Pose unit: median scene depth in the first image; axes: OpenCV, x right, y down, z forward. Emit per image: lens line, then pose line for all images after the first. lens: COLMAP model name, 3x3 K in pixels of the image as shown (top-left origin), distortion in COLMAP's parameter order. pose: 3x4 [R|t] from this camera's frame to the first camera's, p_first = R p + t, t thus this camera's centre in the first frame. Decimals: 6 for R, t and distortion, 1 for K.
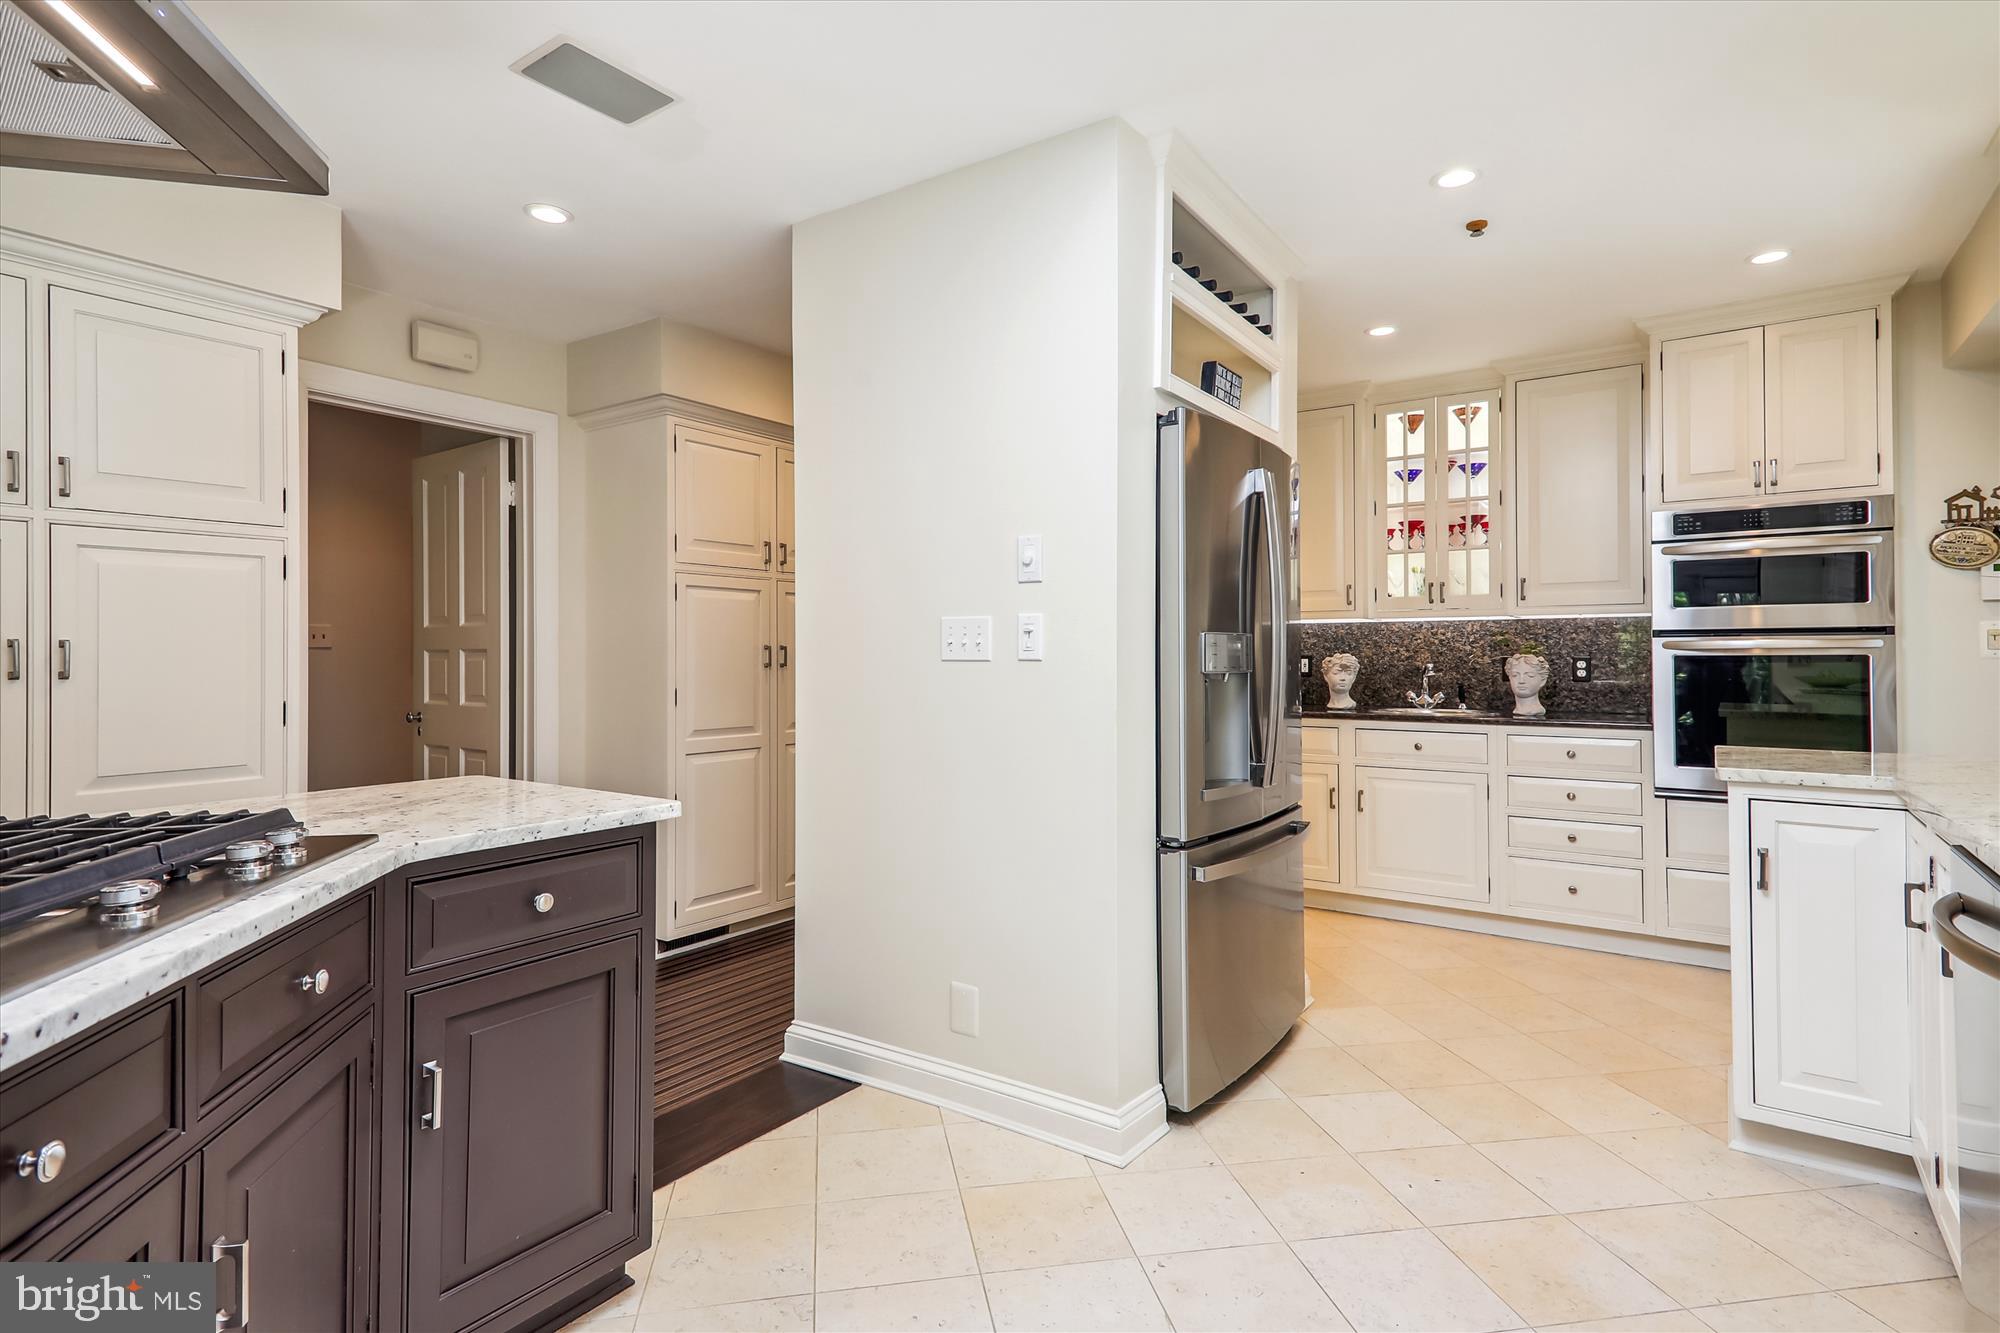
lens RADIAL K [[1011.7, 0, 1005.4], [0, 1011.7, 646.0], [0, 0, 1]] dist [0.025616, -0.001123]
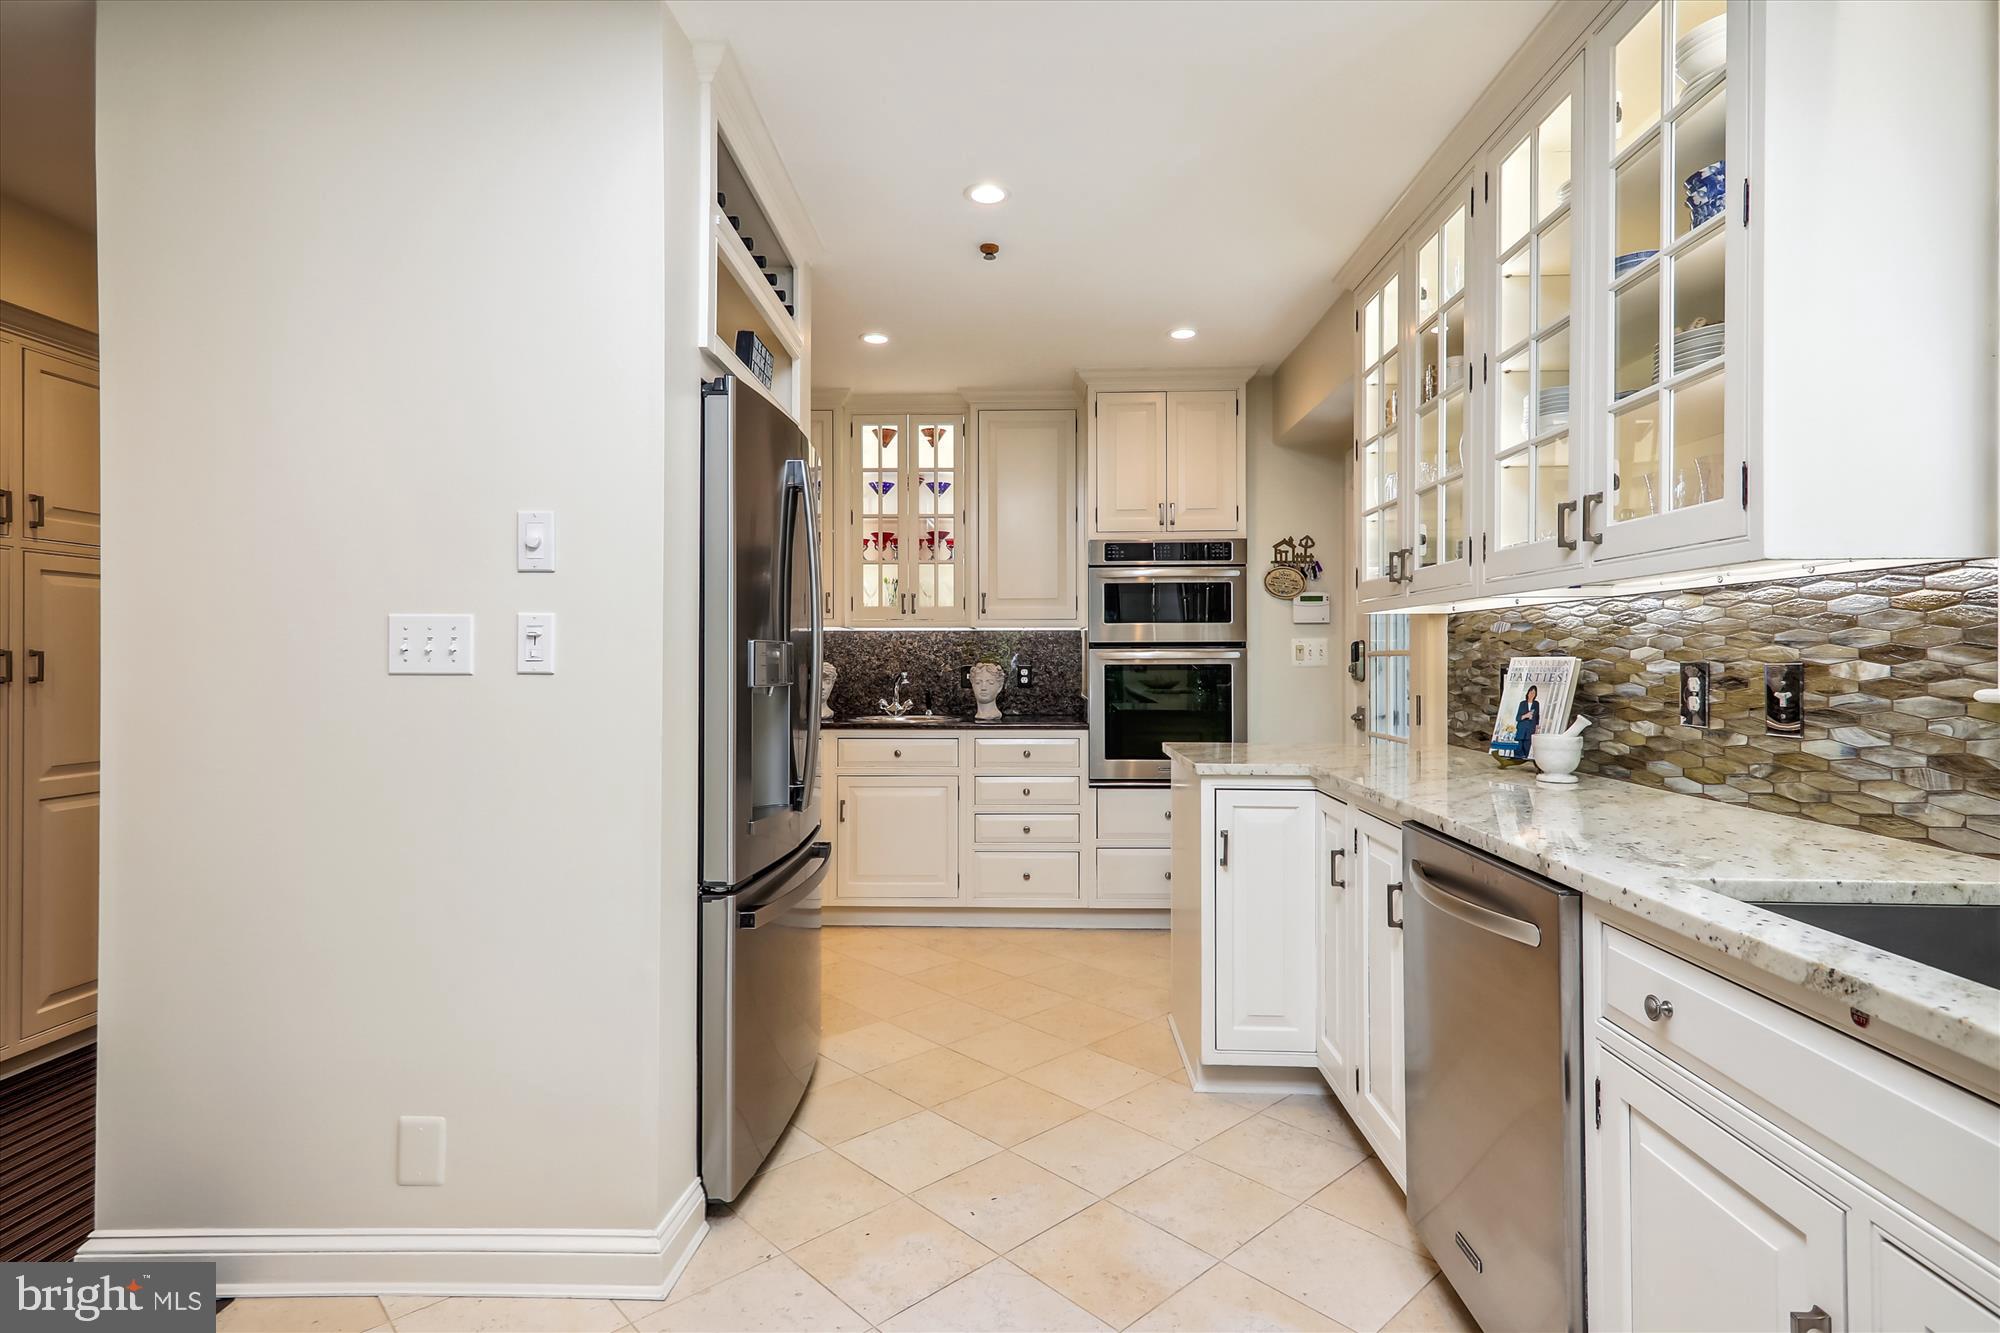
lens RADIAL K [[1005.3, 0, 1007.3], [0, 1005.3, 655.2], [0, 0, 1]] dist [0.042846, -0.015976]
pose [[0.838020, 0.004576, 0.545621, -0.064203], [-0.006124, 0.999981, 0.001020, -0.001905], [-0.545606, -0.004196, 0.838032, 0.107372]]
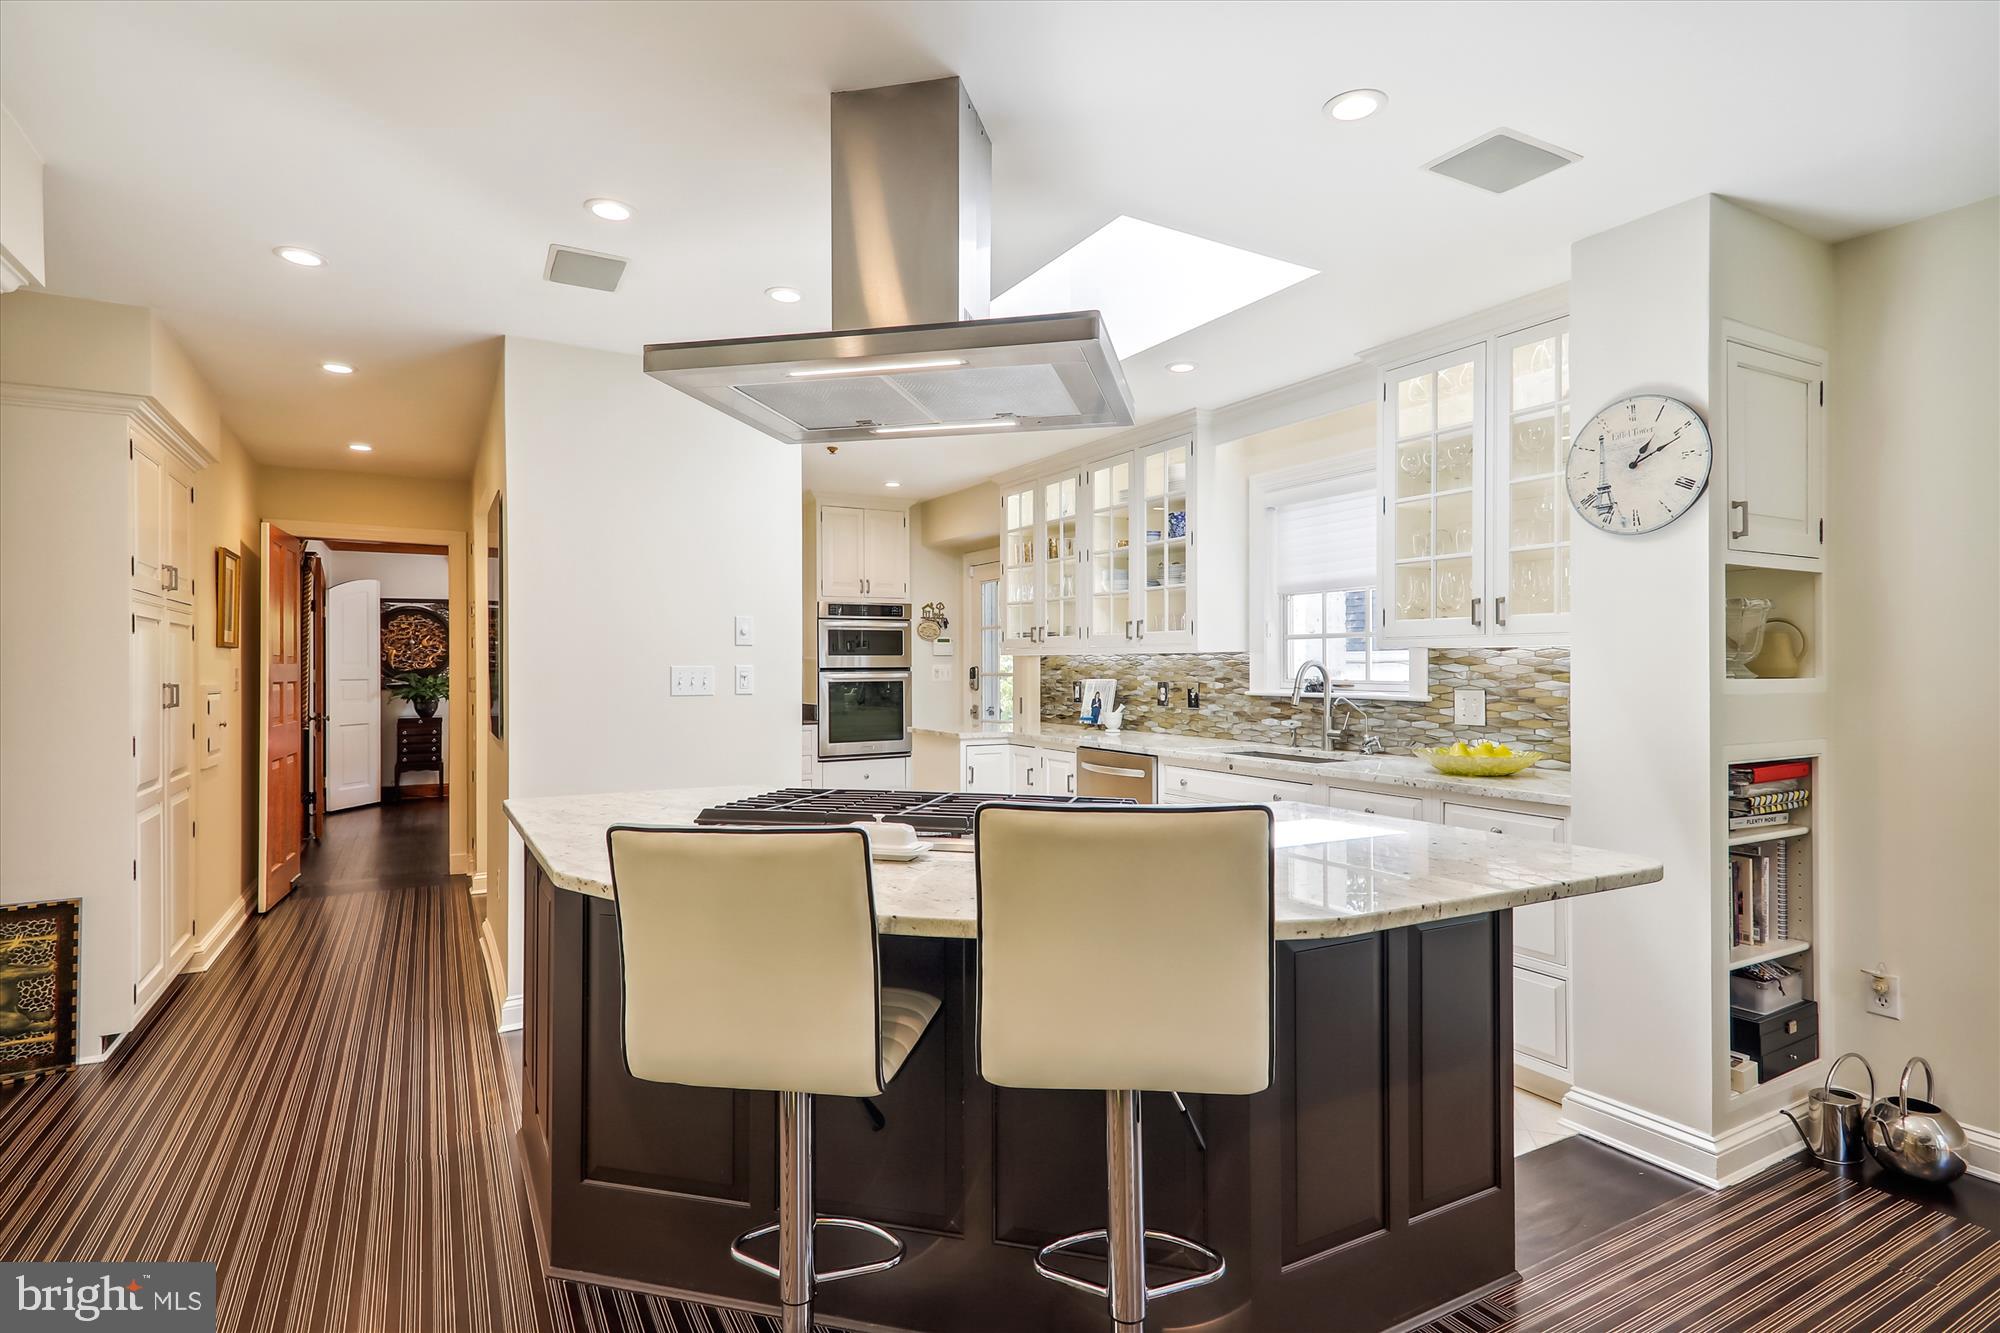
lens RADIAL K [[1005.3, 0, 1007.3], [0, 1005.3, 655.2], [0, 0, 1]] dist [0.042846, -0.015976]
pose [[0.427139, 0.011399, 0.904114, -0.837859], [-0.005537, 0.999935, -0.009991, -0.022365], [-0.904169, -0.000739, 0.427175, -0.040968]]
